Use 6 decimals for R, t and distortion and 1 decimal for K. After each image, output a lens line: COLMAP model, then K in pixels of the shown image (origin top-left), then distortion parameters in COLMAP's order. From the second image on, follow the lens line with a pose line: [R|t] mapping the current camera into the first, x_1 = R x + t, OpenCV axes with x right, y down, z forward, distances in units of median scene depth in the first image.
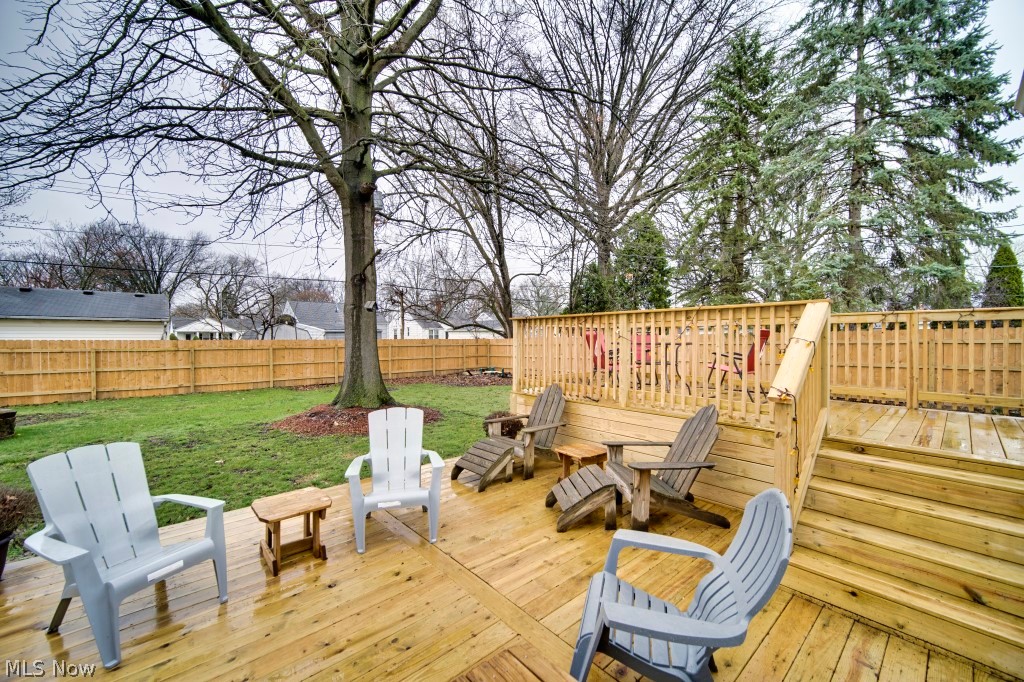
lens RADIAL K [[405.3, 0, 516.8], [0, 405.3, 341.8], [0, 0, 1]] dist [-0.000590, 0.000613]
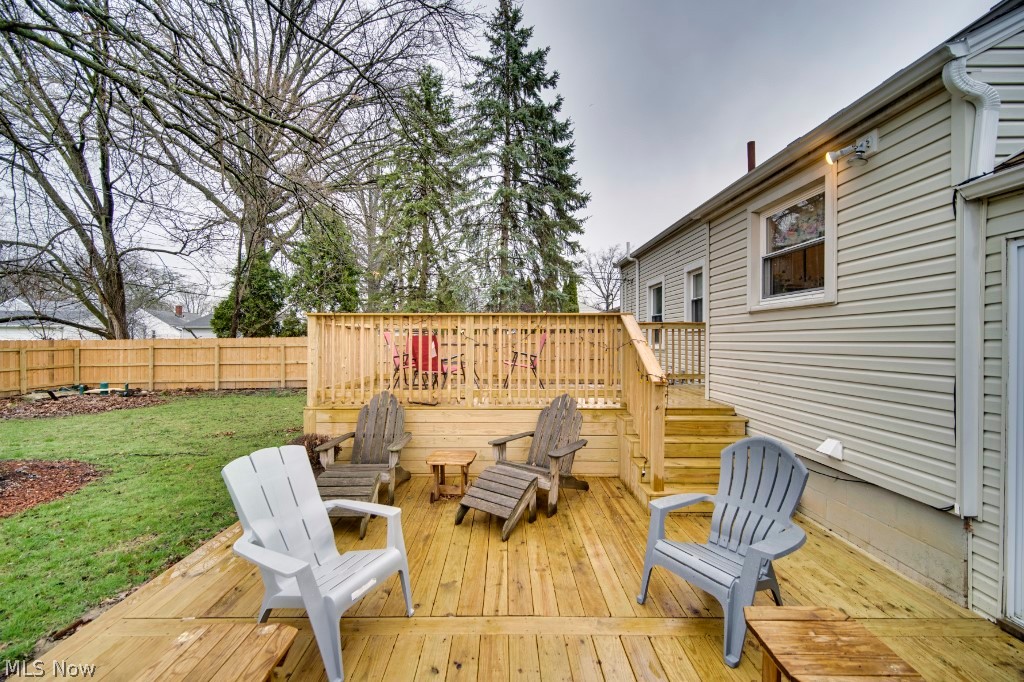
lens RADIAL K [[405.3, 0, 516.5], [0, 405.3, 340.5], [0, 0, 1]] dist [-0.000590, 0.000613]
pose [[0.667388, 0.000414, 0.744710, -0.170840], [0.004462, 0.999980, -0.004554, -0.000458], [-0.744697, 0.006362, 0.667373, 0.096925]]
